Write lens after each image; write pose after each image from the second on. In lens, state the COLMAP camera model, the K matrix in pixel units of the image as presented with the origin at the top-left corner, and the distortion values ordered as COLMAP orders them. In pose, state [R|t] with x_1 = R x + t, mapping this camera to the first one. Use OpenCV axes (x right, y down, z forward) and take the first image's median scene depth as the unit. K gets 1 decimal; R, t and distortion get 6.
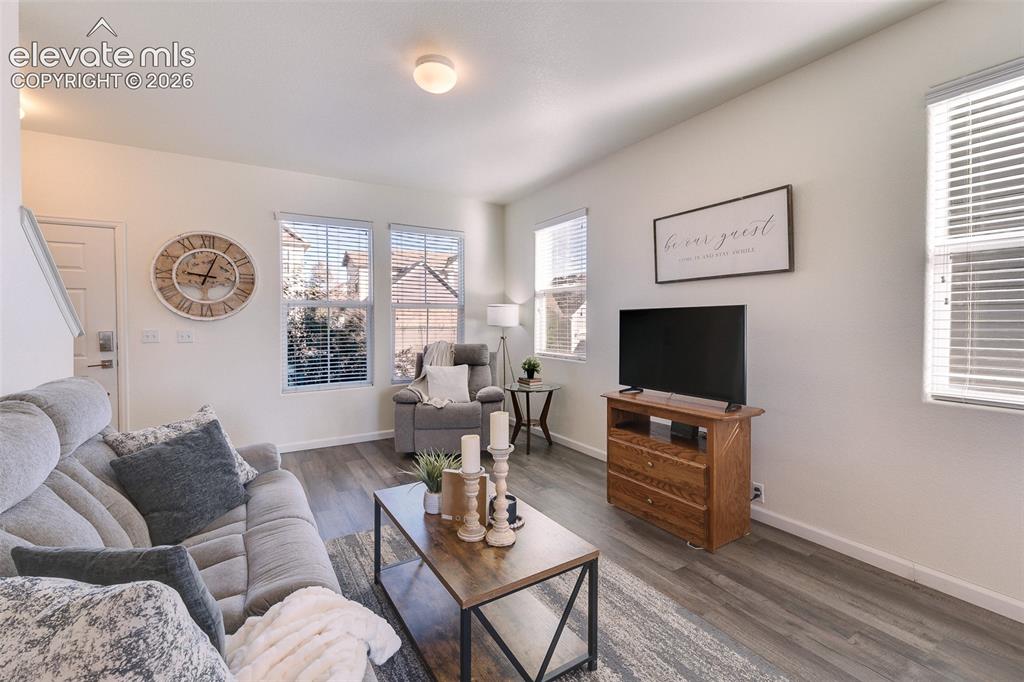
lens RADIAL K [[438.4, 0, 515.7], [0, 438.4, 331.4], [0, 0, 1]] dist [0.001337, -0.000178]
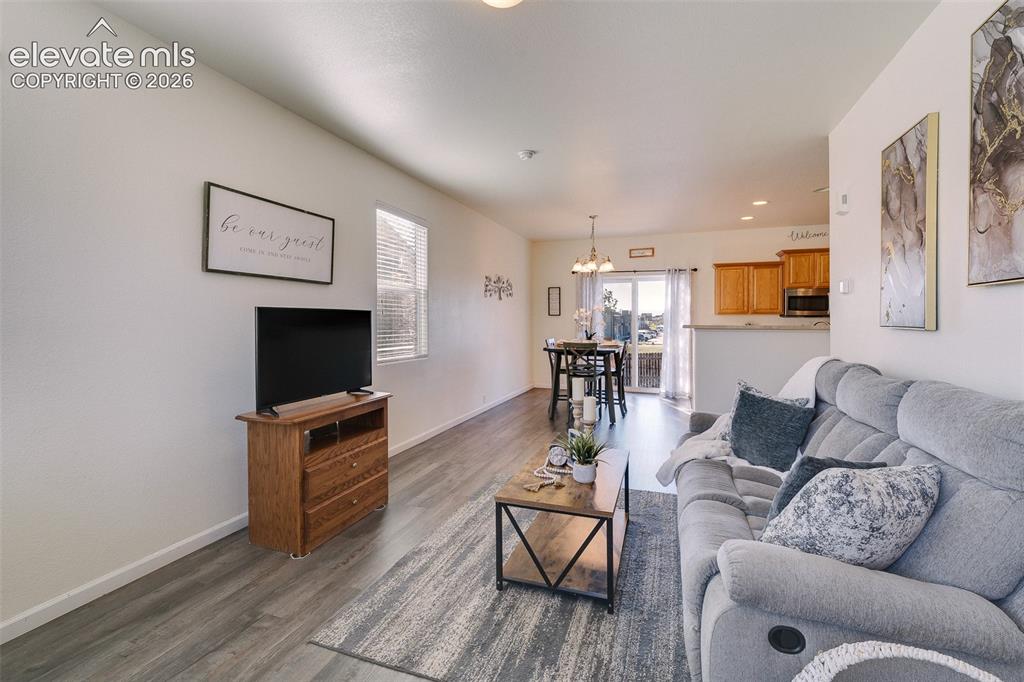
lens RADIAL K [[449.6, 0, 500.0], [0, 449.6, 331.0], [0, 0, 1]] dist [0.000452, -0.000112]
pose [[-0.610258, -0.010481, 0.792134, -0.514707], [0.023586, 0.999229, 0.031392, -0.020009], [-0.791852, 0.037840, -0.609540, 0.984086]]
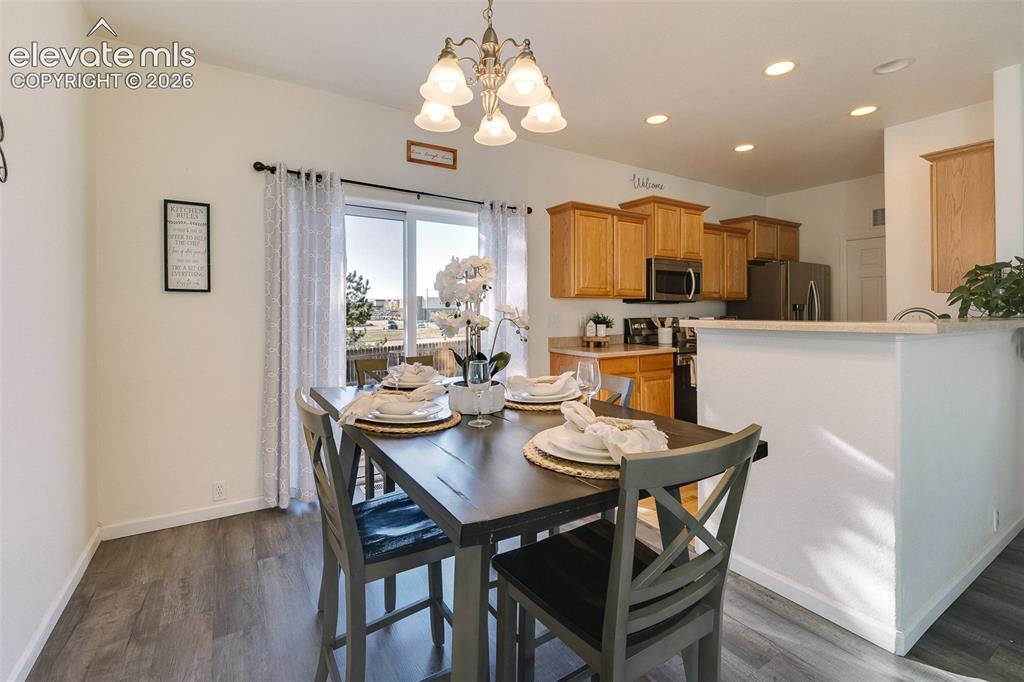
lens RADIAL K [[448.3, 0, 505.6], [0, 448.3, 315.7], [0, 0, 1]] dist [0.000351, -0.000390]
pose [[-0.999987, 0.004978, -0.001071, 0.593792], [0.004931, 0.999189, 0.039953, -0.007390], [0.001269, 0.039947, -0.999201, 0.112437]]
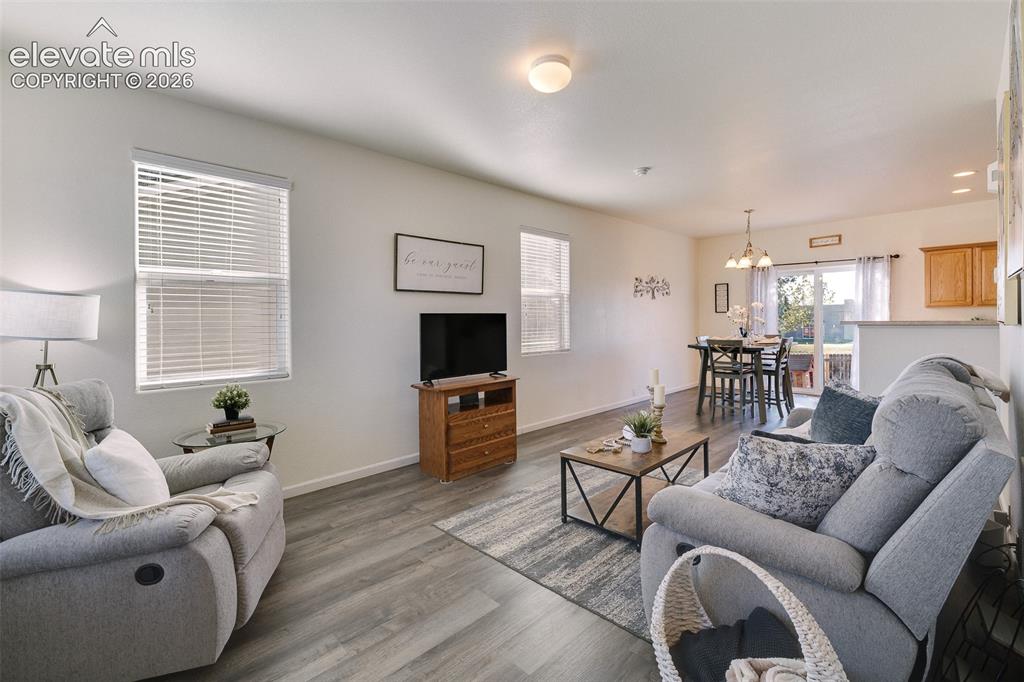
lens RADIAL K [[439.3, 0, 511.2], [0, 439.3, 326.5], [0, 0, 1]] dist [0.018526, -0.008910]
pose [[-0.225547, -0.003642, 0.974225, -0.771092], [0.038137, 0.999194, 0.012565, -0.018259], [-0.973486, 0.039988, -0.225226, 0.890425]]
